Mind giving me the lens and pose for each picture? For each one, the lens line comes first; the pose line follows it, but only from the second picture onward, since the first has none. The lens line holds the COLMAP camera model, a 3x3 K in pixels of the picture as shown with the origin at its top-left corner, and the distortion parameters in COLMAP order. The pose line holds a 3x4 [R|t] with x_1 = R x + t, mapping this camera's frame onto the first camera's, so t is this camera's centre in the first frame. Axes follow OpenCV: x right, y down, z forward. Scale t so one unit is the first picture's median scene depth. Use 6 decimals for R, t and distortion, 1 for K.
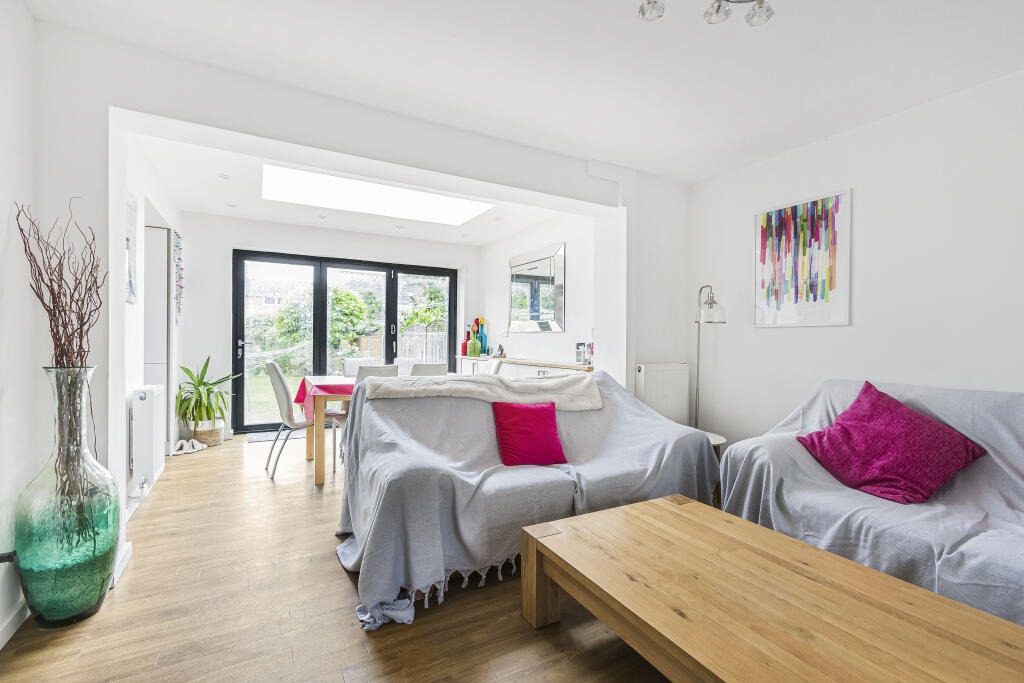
lens RADIAL K [[455.8, 0, 522.6], [0, 455.8, 343.2], [0, 0, 1]] dist [-0.001543, 0.001054]
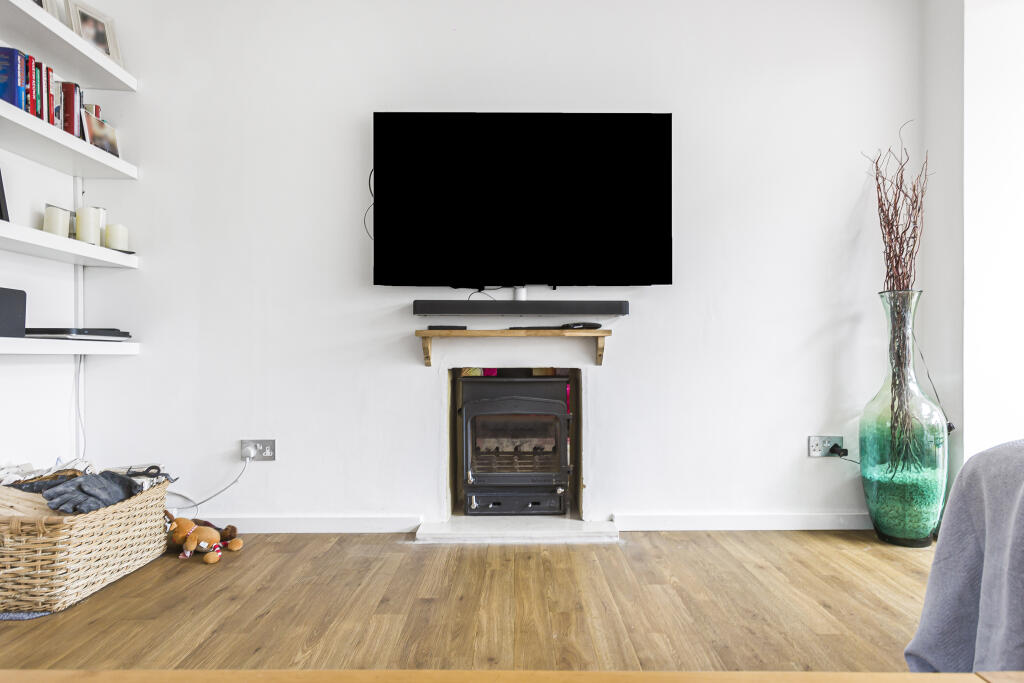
lens RADIAL K [[574.7, 0, 516.5], [0, 574.7, 347.8], [0, 0, 1]] dist [0.017948, 0.000194]
pose [[-0.494701, -0.015640, -0.868922, 0.221207], [-0.009489, 0.999876, -0.012595, 0.082187], [0.869011, 0.002014, -0.494788, 0.367723]]
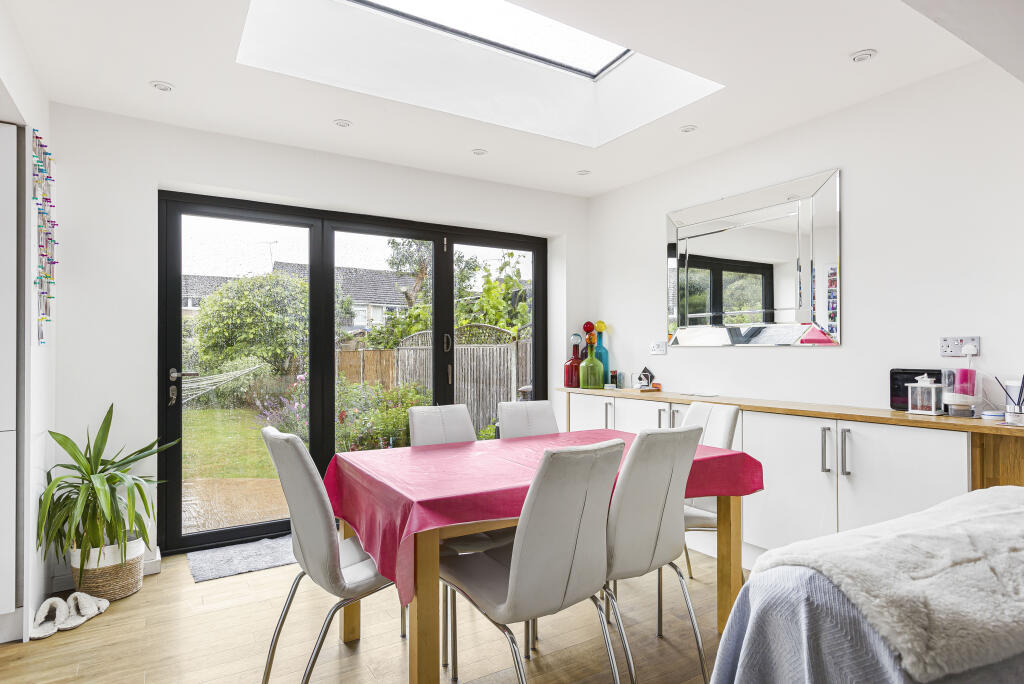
lens RADIAL K [[574.7, 0, 516.5], [0, 574.7, 348.3], [0, 0, 1]] dist [0.017948, 0.000194]
pose [[0.999659, -0.011486, 0.023468, -0.299925], [0.011726, 0.999880, -0.010118, -0.022956], [-0.023349, 0.010389, 0.999673, 0.410855]]
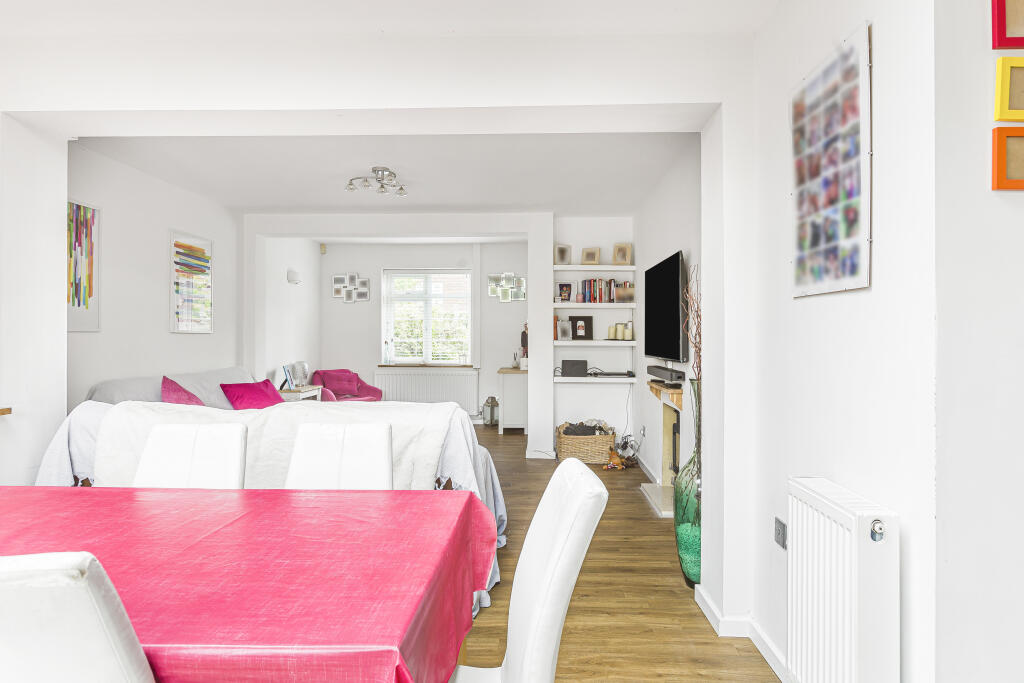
lens RADIAL K [[623.7, 0, 514.2], [0, 623.7, 338.0], [0, 0, 1]] dist [-0.000905, -0.000007]
pose [[-0.846581, -0.013027, 0.532100, -0.592716], [-0.007270, 0.999890, 0.012912, -0.031995], [-0.532210, 0.007063, -0.846583, 1.102436]]
